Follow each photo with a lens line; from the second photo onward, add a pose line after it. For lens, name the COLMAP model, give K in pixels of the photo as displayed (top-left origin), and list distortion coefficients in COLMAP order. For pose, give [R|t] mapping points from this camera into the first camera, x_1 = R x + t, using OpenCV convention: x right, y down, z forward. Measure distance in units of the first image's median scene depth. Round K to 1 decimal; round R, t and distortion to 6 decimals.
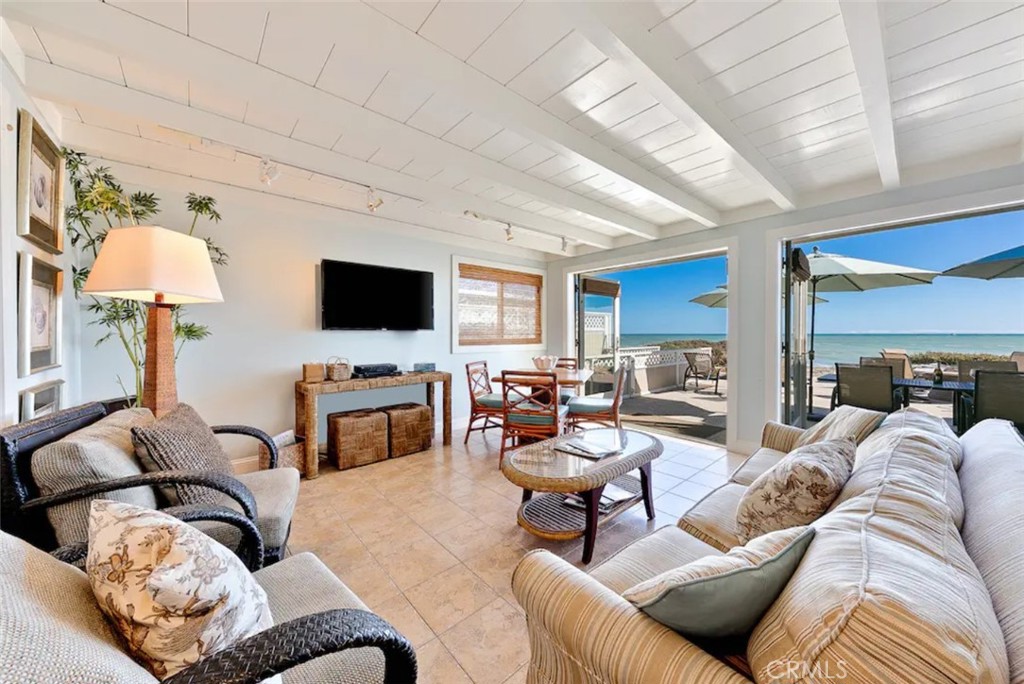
lens RADIAL K [[364.4, 0, 514.6], [0, 364.4, 335.4], [0, 0, 1]] dist [0.000678, 0.000104]
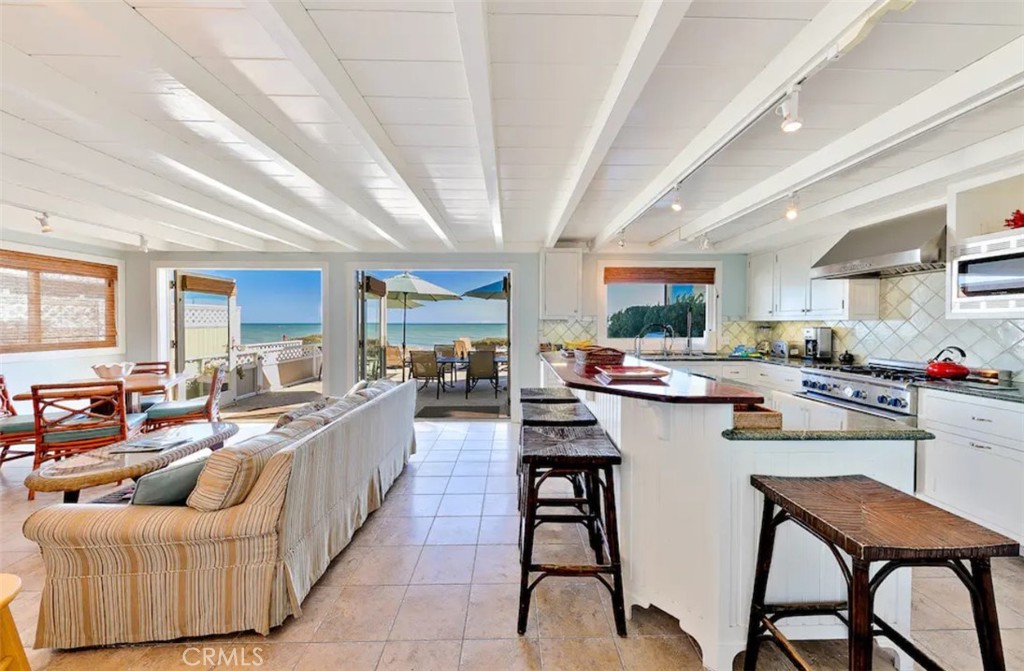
lens RADIAL K [[361.6, 0, 519.5], [0, 361.6, 328.2], [0, 0, 1]] dist [-0.001047, -0.000299]
pose [[0.639080, -0.007743, 0.769101, 0.037689], [0.001108, 0.999958, 0.009147, -0.036570], [-0.769139, -0.004994, 0.639062, -0.343080]]
